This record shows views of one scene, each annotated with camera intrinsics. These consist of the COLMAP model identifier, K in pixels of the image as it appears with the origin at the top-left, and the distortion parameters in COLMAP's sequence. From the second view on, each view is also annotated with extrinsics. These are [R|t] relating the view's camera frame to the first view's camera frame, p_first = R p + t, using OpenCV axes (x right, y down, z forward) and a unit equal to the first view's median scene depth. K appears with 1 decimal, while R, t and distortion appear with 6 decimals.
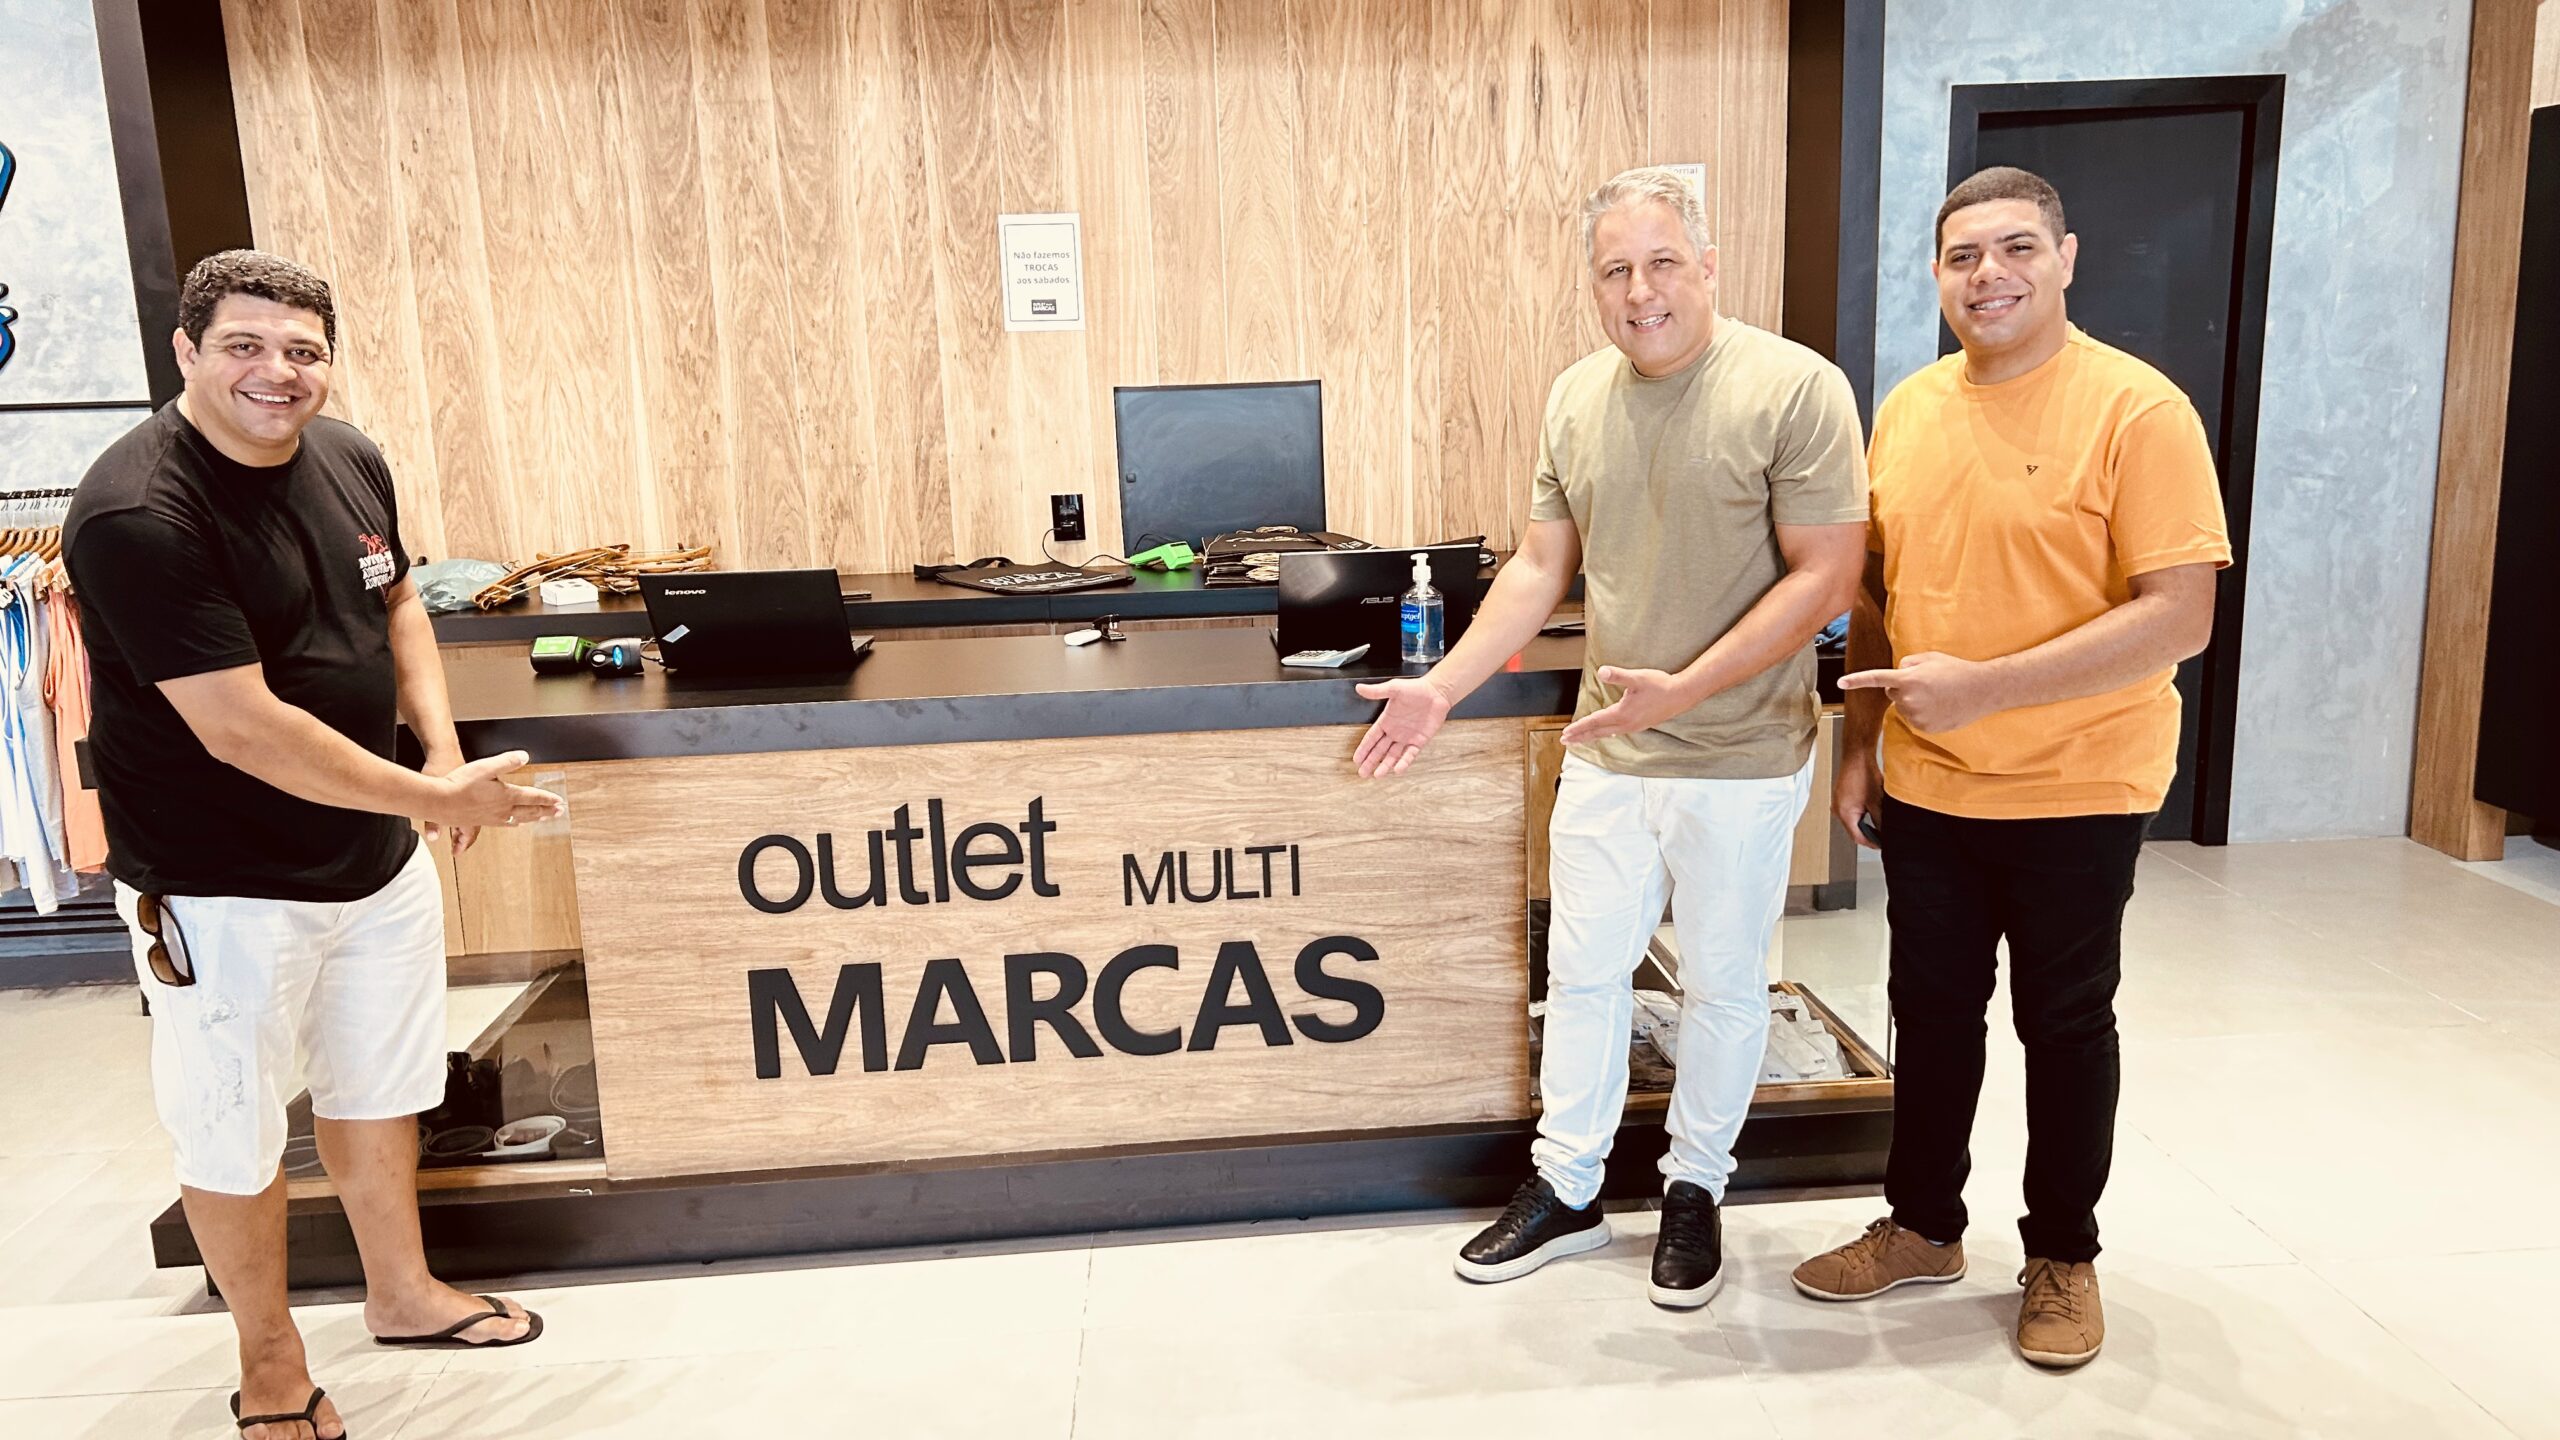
lens RADIAL K [[1945.6, 0, 1296.3], [0, 1945.6, 732.4], [0, 0, 1]] dist [0.050431, -0.055092]
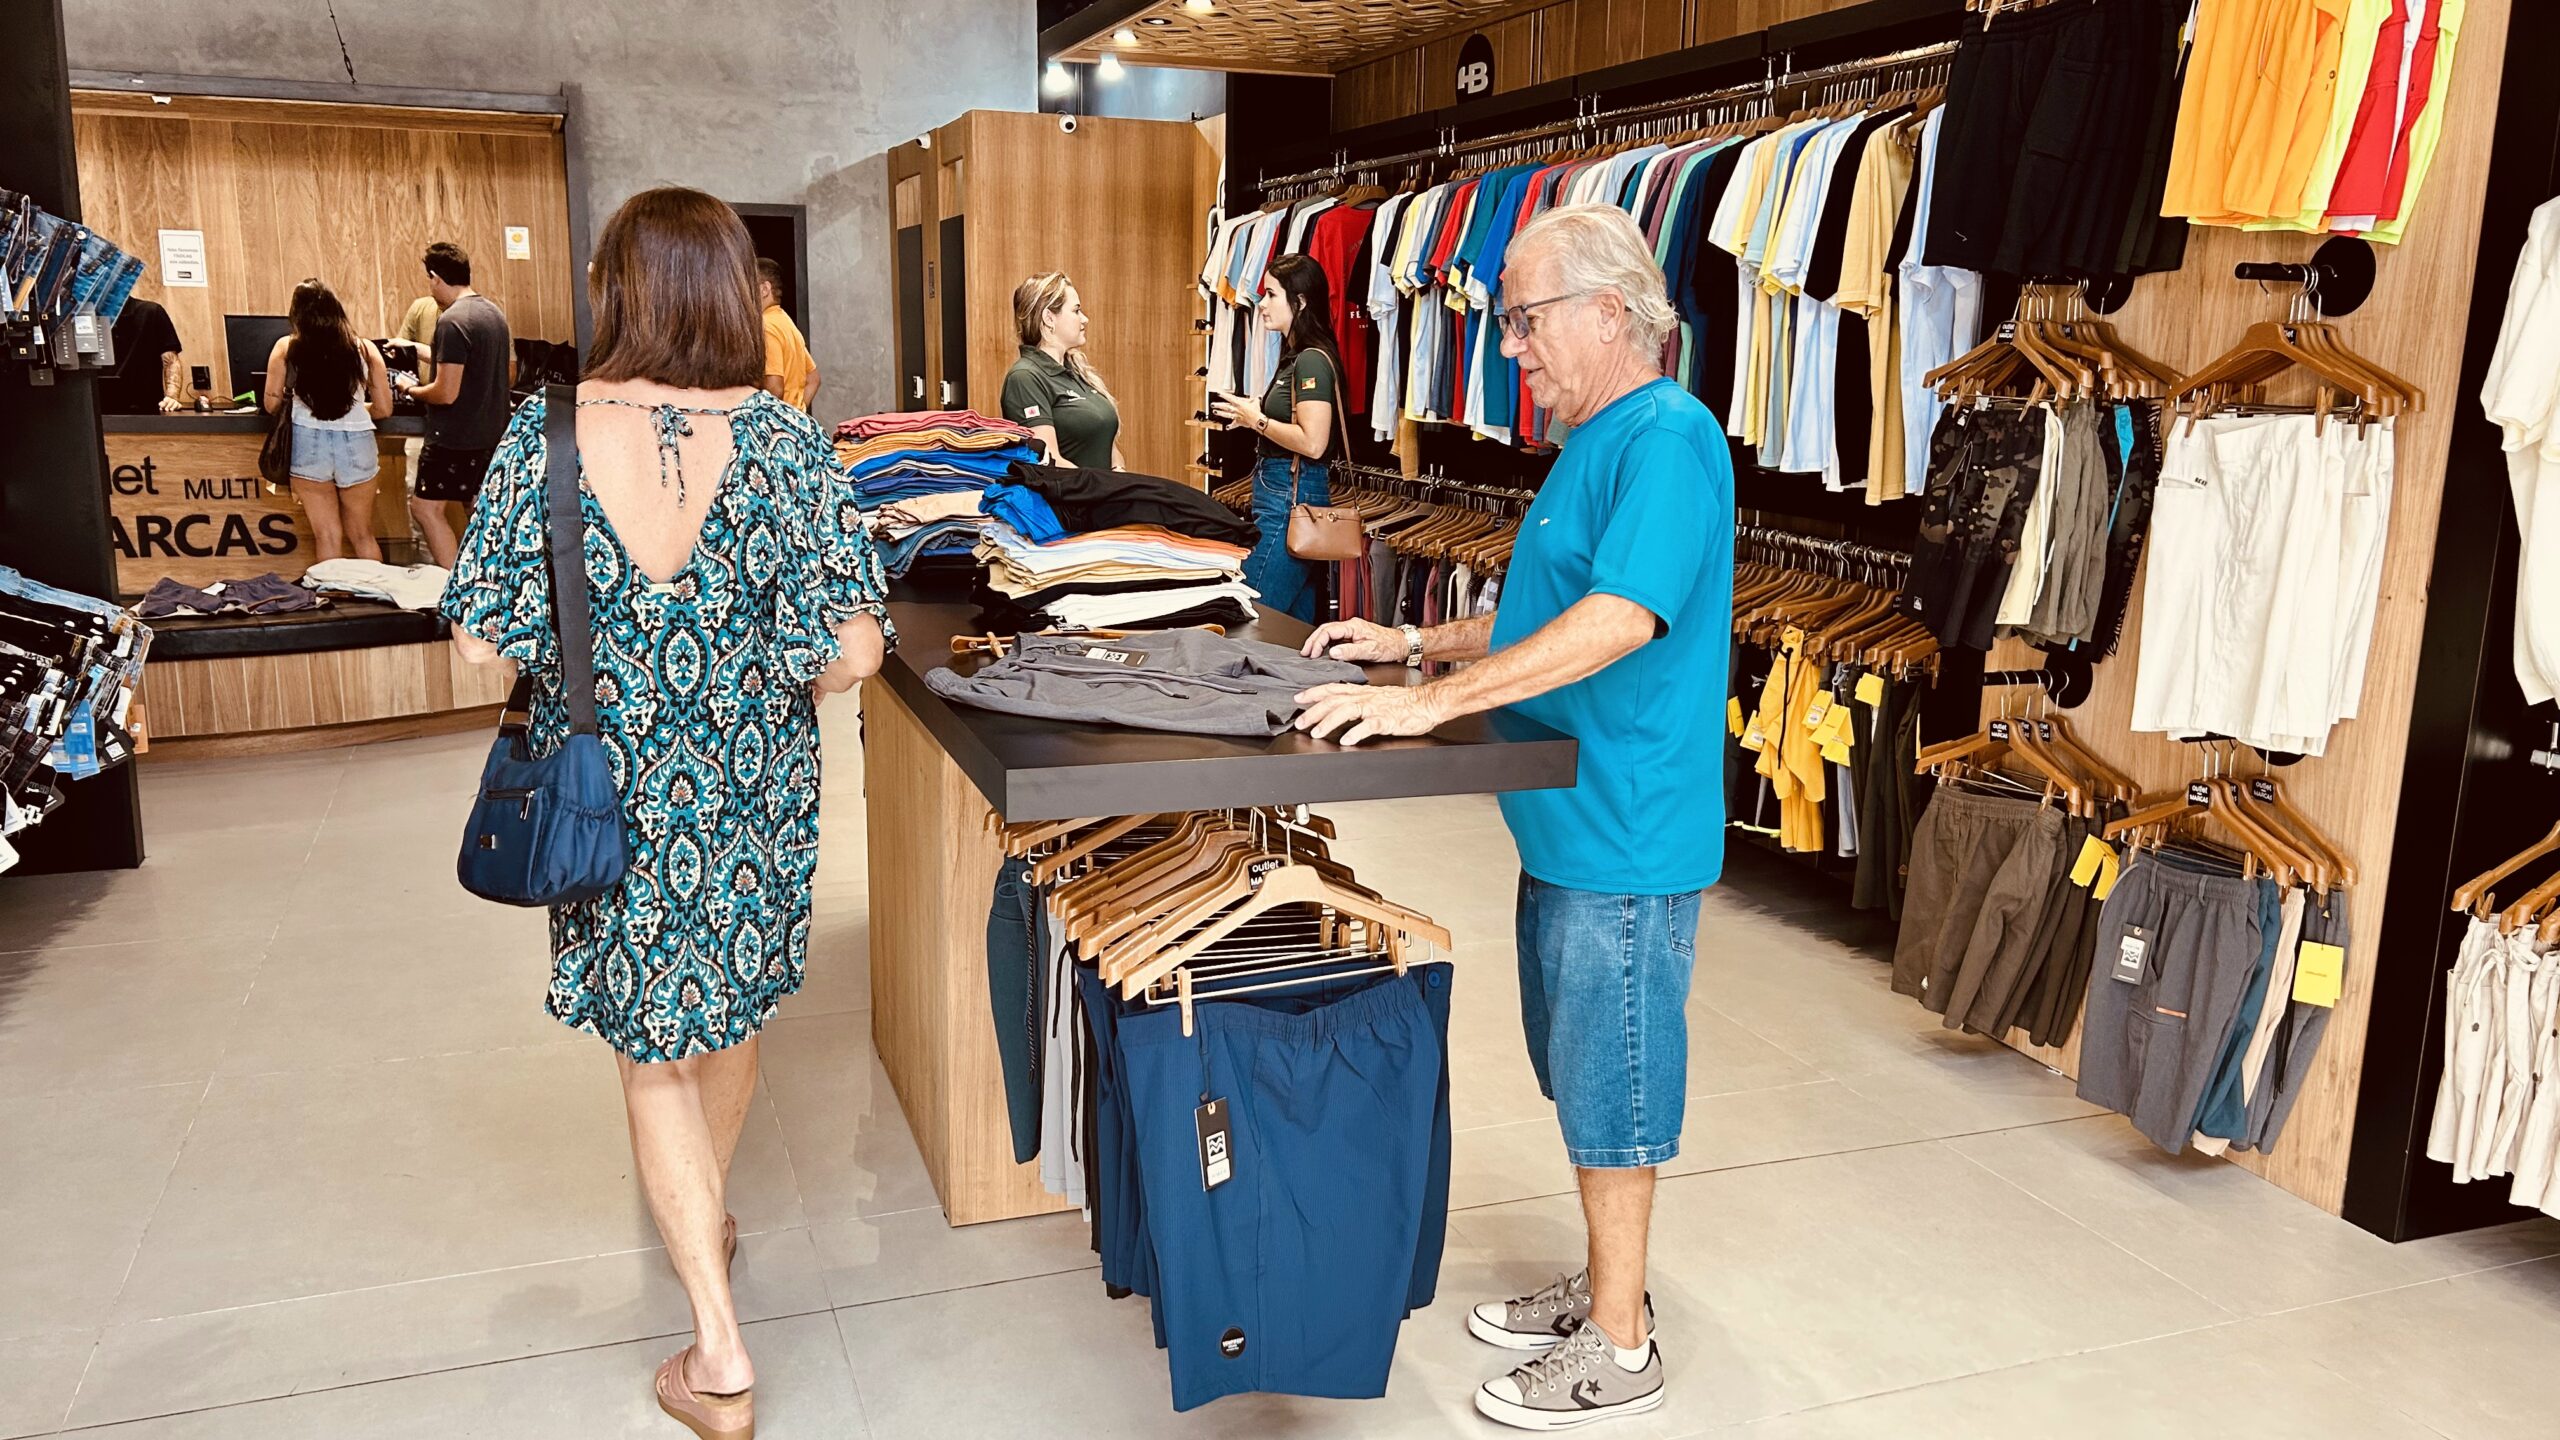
lens RADIAL K [[1945.6, 0, 1272.9], [0, 1945.6, 730.9], [0, 0, 1]] dist [0.050431, -0.055092]
pose [[0.956707, -0.013765, 0.290727, 0.366621], [0.012724, 0.999904, 0.005472, 0.272552], [-0.290775, -0.001536, 0.956790, -1.352817]]
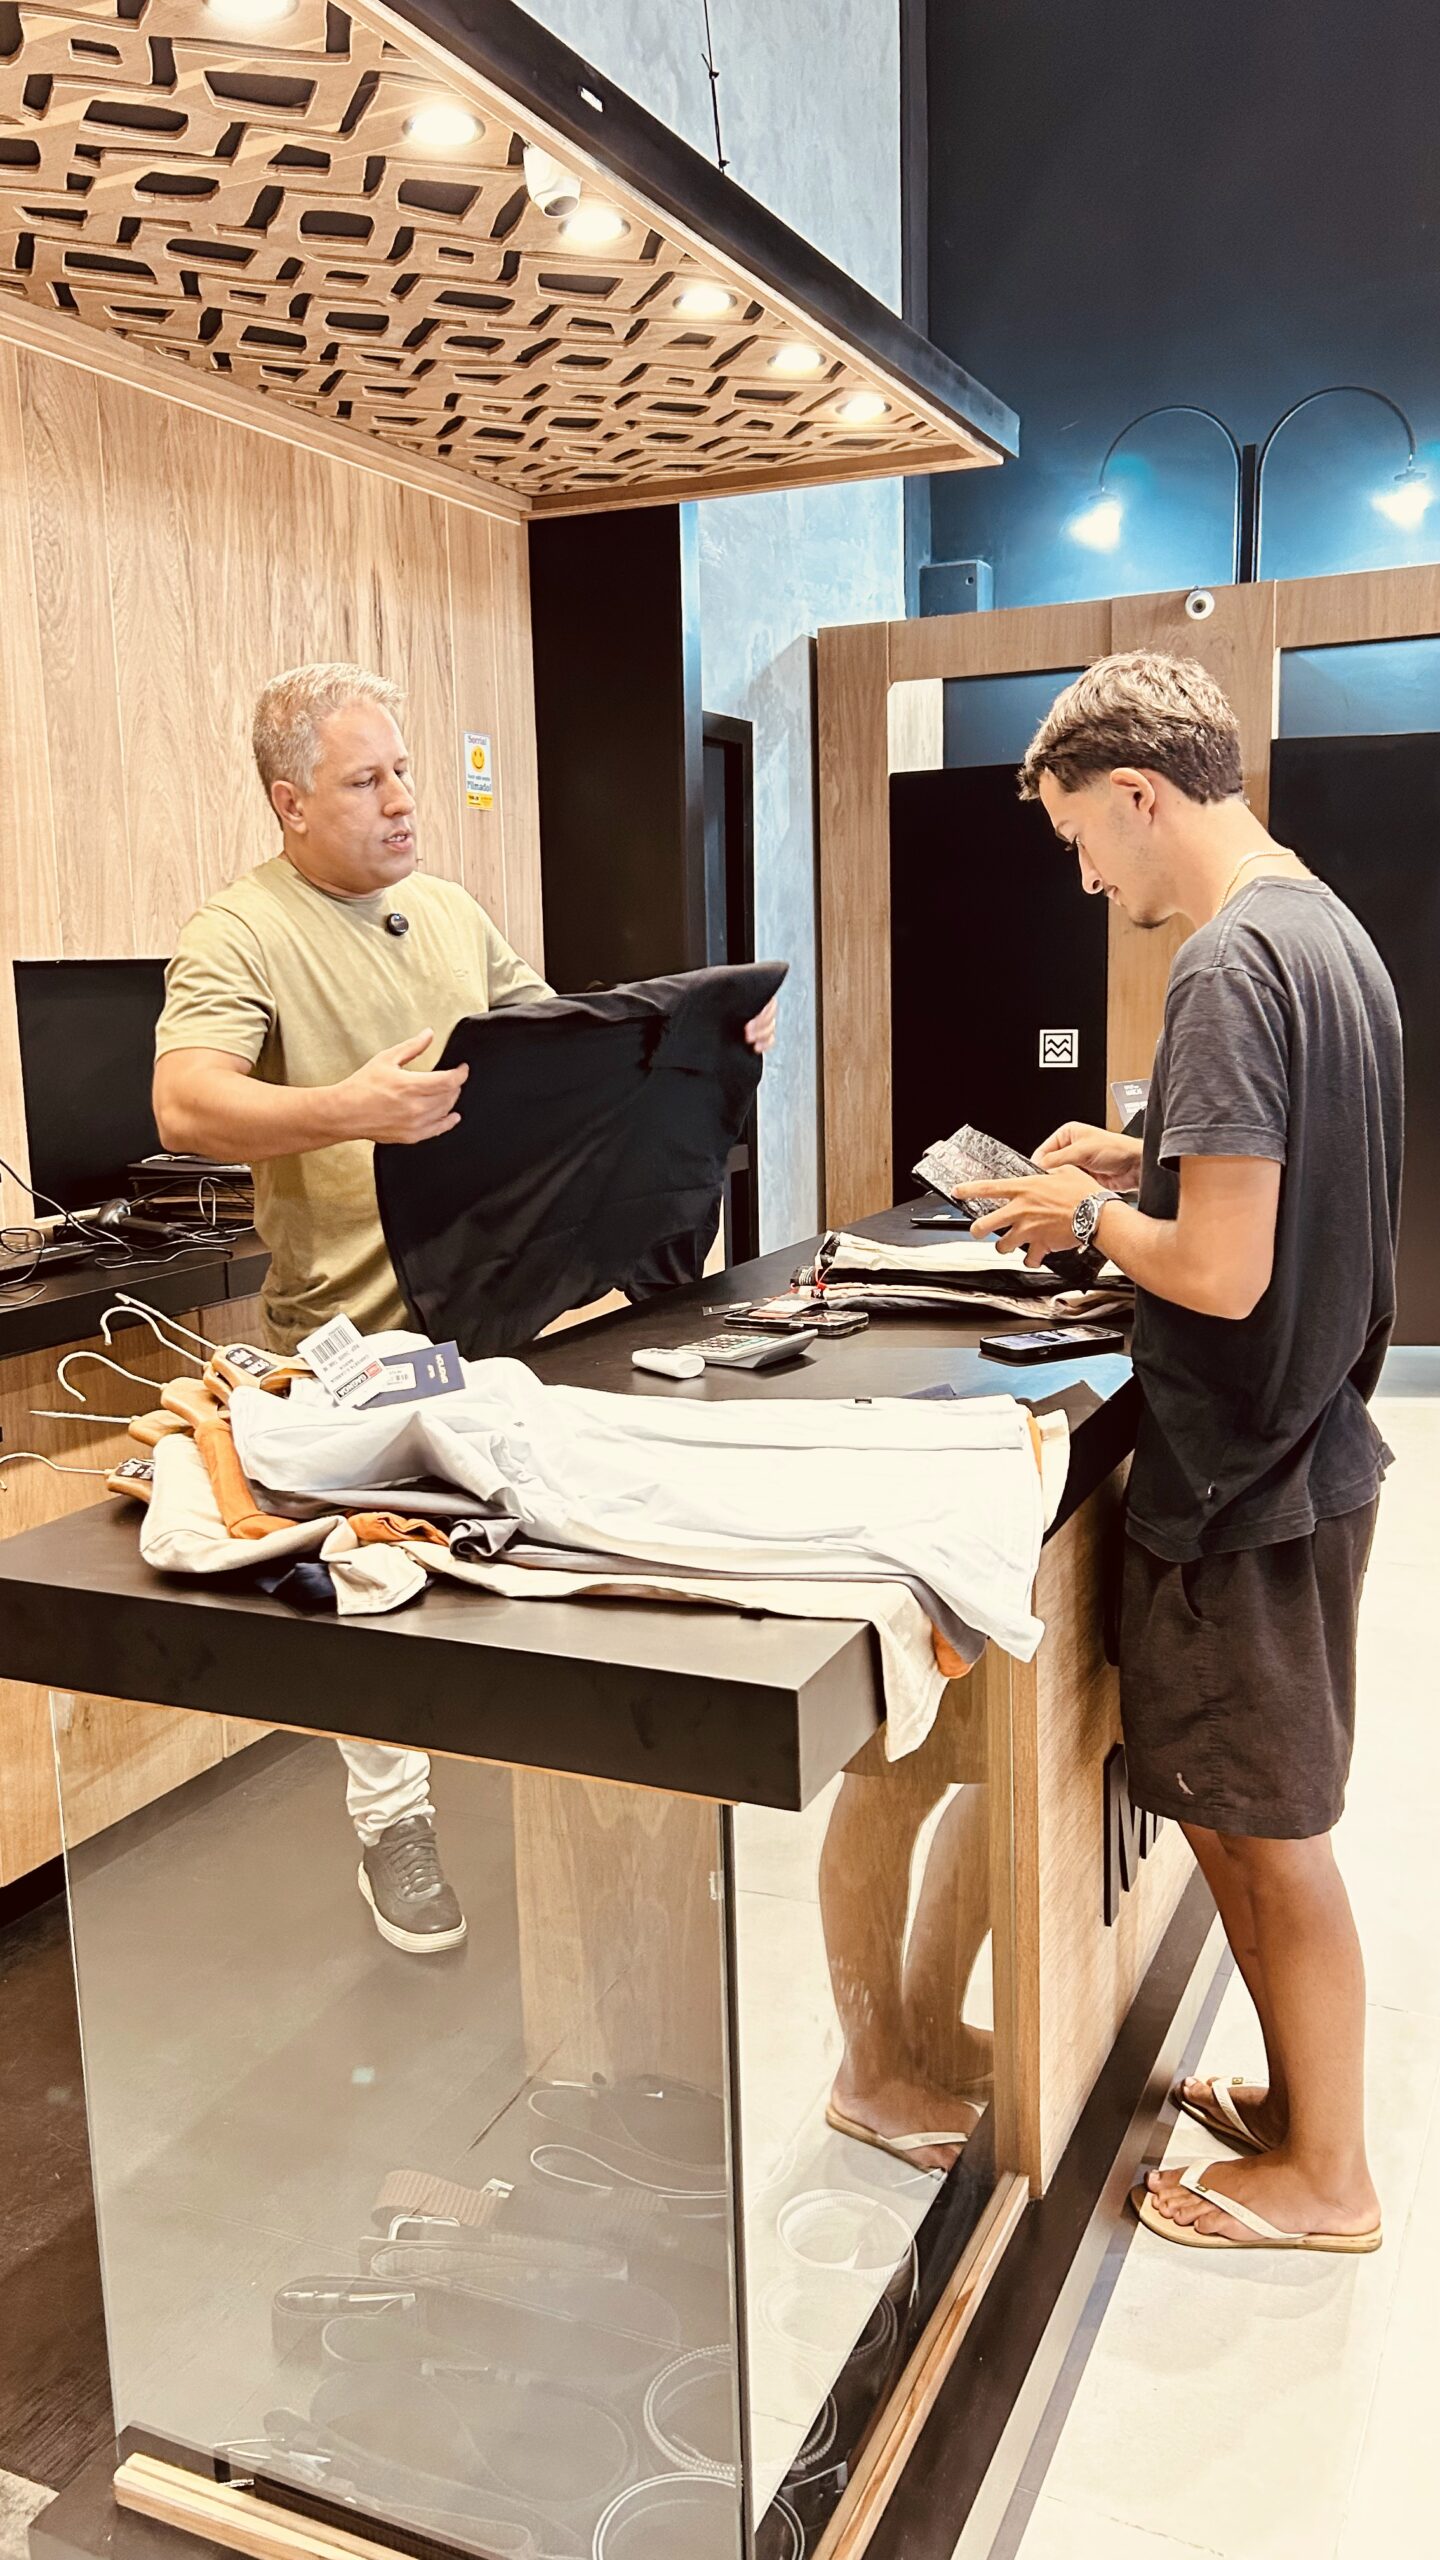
lens RADIAL K [[1945.6, 0, 716.2], [0, 1945.6, 1283.0], [0, 0, 1]] dist [0.050431, -0.055092]
pose [[0.491431, -0.121298, 0.862428, -0.572995], [0.178089, 0.983325, 0.036822, -0.053914], [-0.852514, 0.135494, 0.504838, 0.491021]]
